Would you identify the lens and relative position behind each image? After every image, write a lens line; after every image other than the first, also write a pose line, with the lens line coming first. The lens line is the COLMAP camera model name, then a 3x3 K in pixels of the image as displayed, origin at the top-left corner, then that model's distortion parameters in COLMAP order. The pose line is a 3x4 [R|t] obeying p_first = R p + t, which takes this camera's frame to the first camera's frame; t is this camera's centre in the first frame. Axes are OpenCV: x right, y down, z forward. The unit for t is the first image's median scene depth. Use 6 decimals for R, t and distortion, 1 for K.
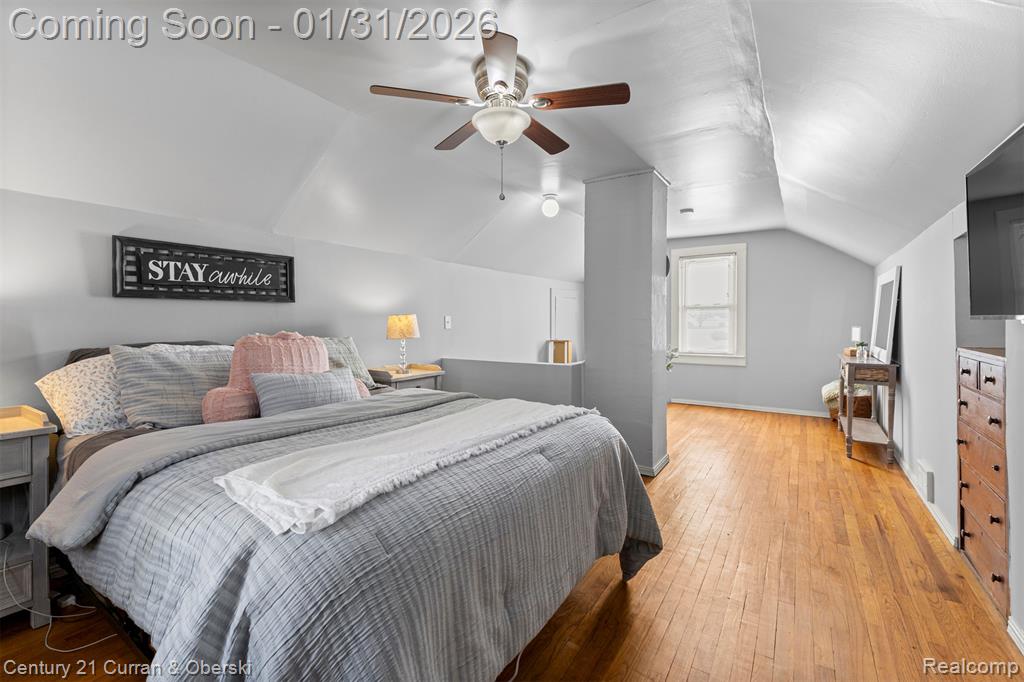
lens RADIAL K [[445.2, 0, 512.7], [0, 445.2, 330.9], [0, 0, 1]] dist [0.012383, -0.001264]
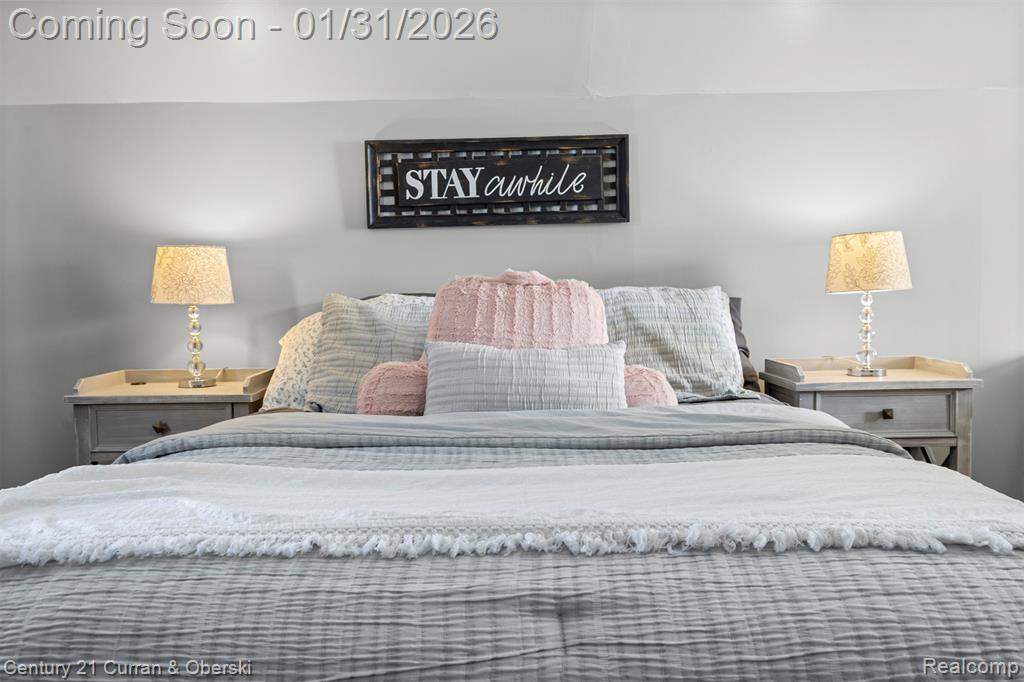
lens RADIAL K [[835.4, 0, 512.1], [0, 835.4, 341.5], [0, 0, 1]] dist [0.028940, 0.001446]
pose [[0.547991, 0.036770, -0.835676, 0.316107], [-0.000376, 0.999044, 0.043712, 0.040762], [0.836484, -0.023639, 0.547481, 0.416744]]
